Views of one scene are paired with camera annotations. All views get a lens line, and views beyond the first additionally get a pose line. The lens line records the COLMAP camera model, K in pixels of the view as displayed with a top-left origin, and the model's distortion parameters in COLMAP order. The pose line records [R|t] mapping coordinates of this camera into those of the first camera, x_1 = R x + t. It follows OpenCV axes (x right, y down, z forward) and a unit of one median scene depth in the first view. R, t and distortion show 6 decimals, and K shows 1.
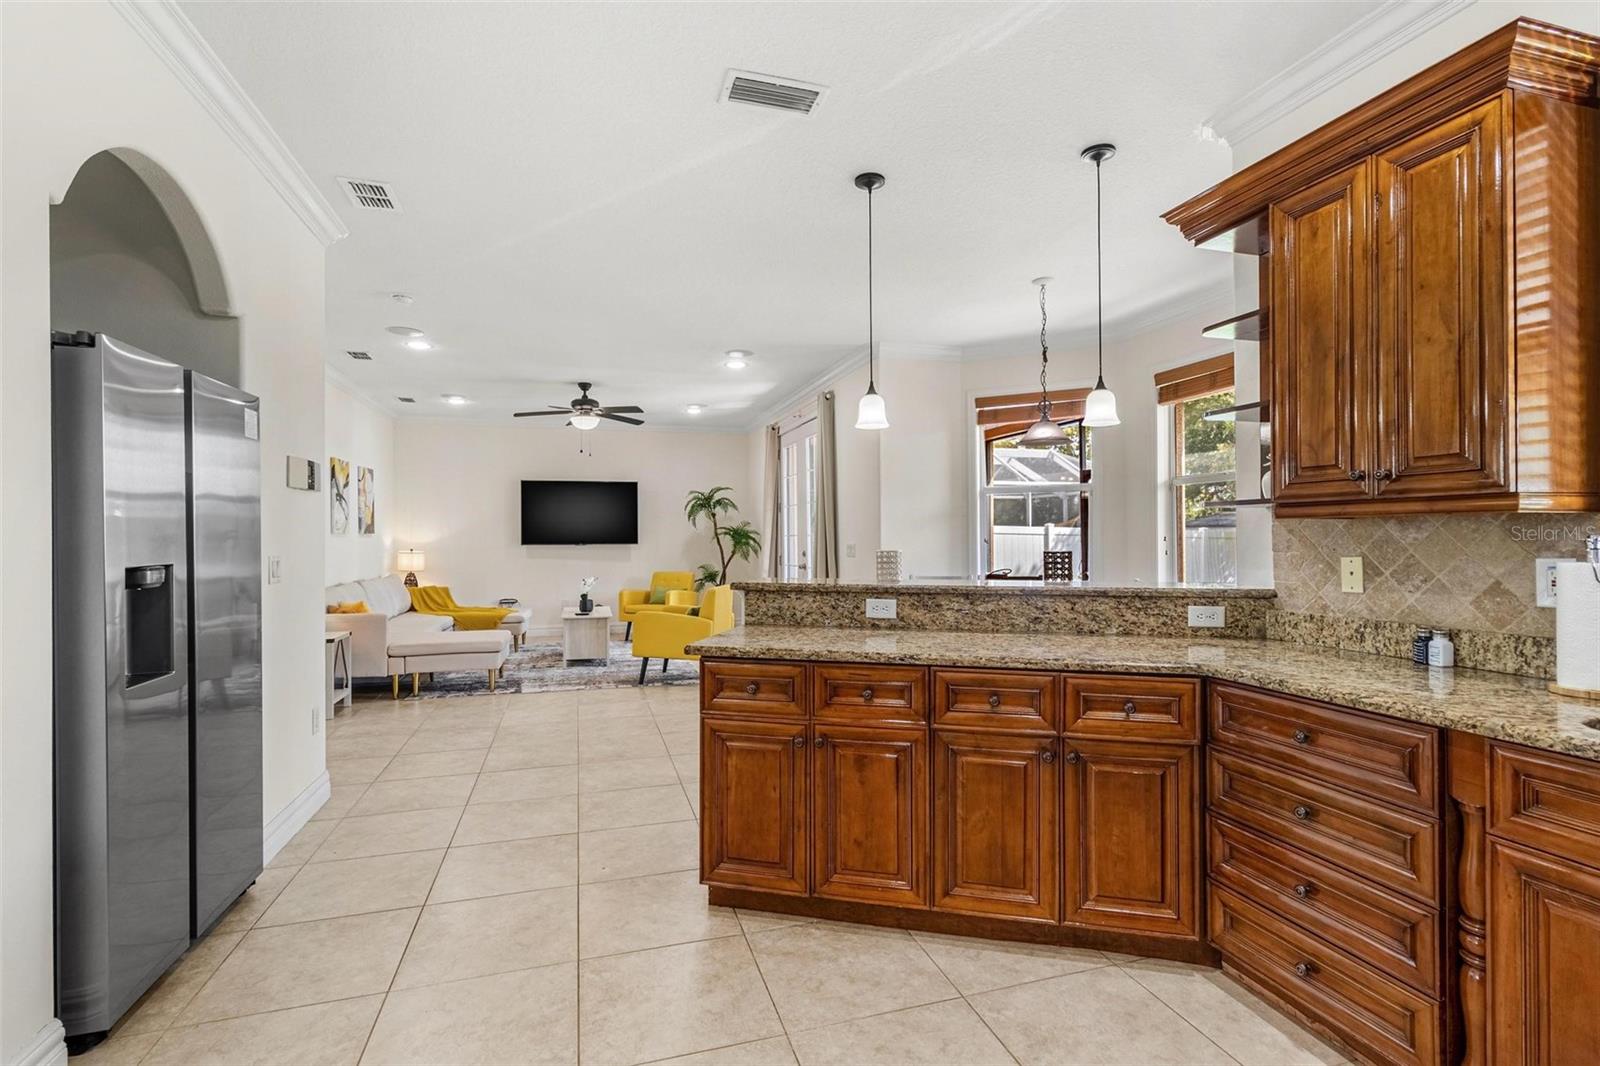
lens RADIAL K [[742.1, 0, 808.9], [0, 742.1, 536.6], [0, 0, 1]] dist [-0.000794, 0.001524]
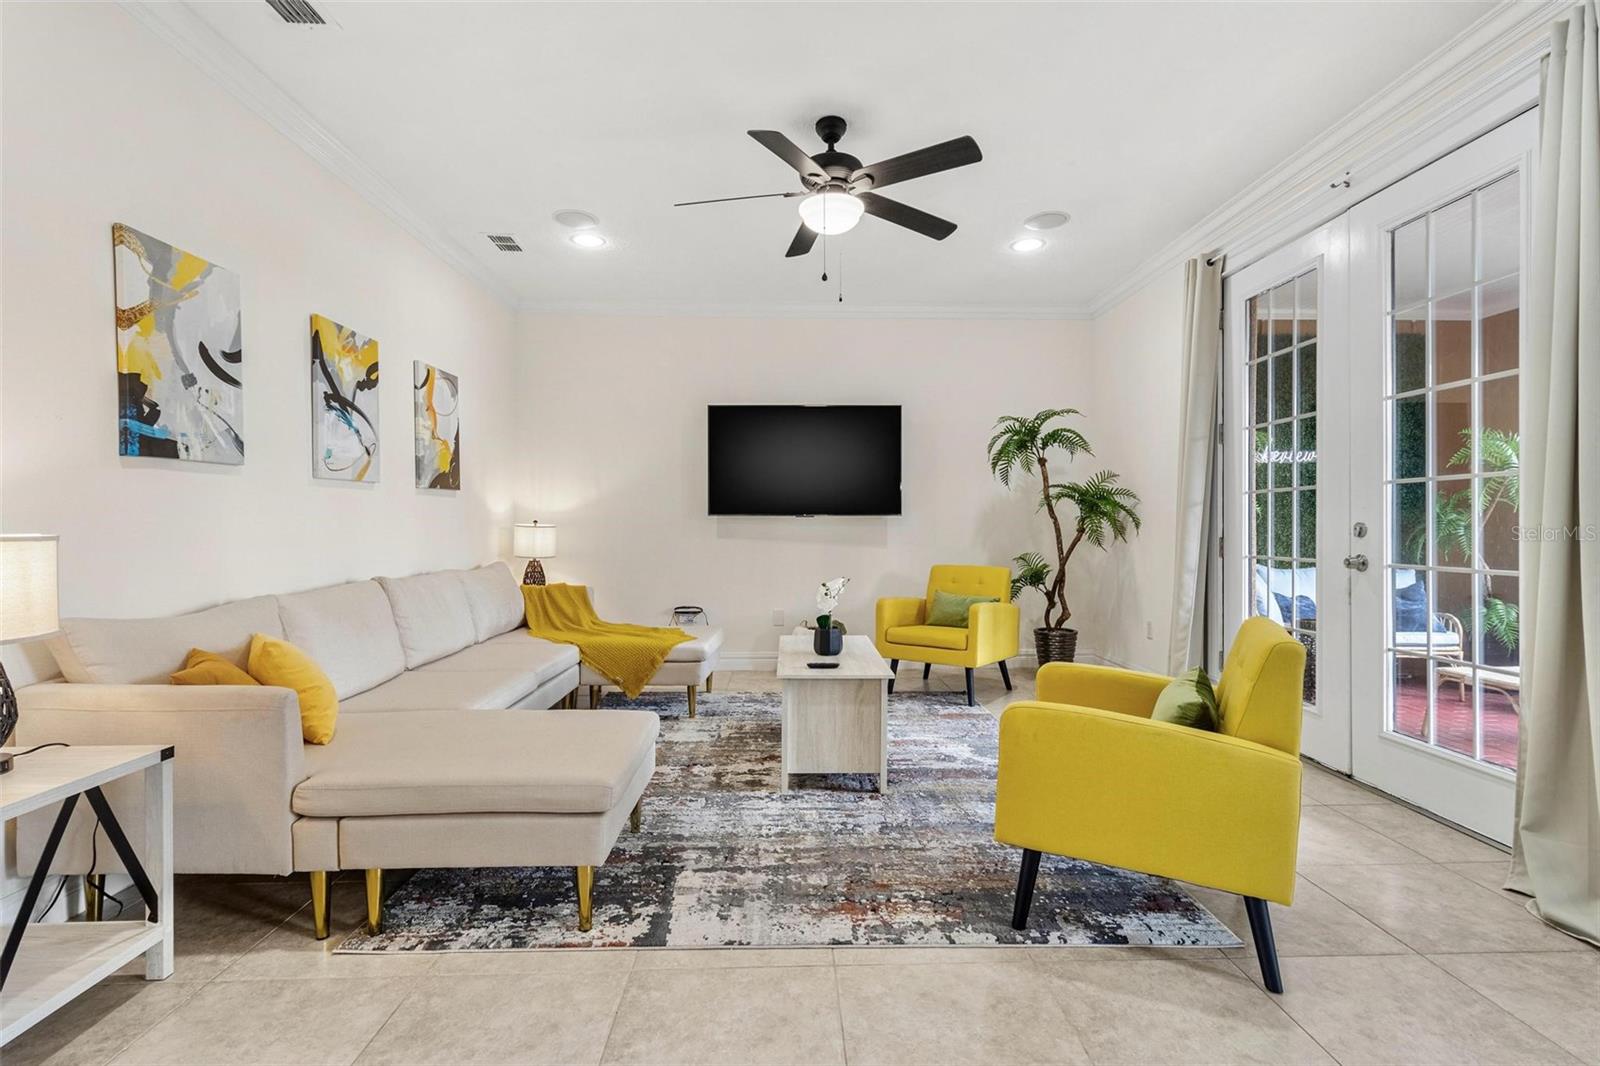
lens RADIAL K [[742.1, 0, 801.9], [0, 742.1, 530.5], [0, 0, 1]] dist [-0.000794, 0.001524]
pose [[0.962473, 0.005286, -0.271326, -0.165988], [-0.003163, 0.999961, 0.008261, 0.018846], [0.271359, -0.007093, 0.962452, 0.481037]]
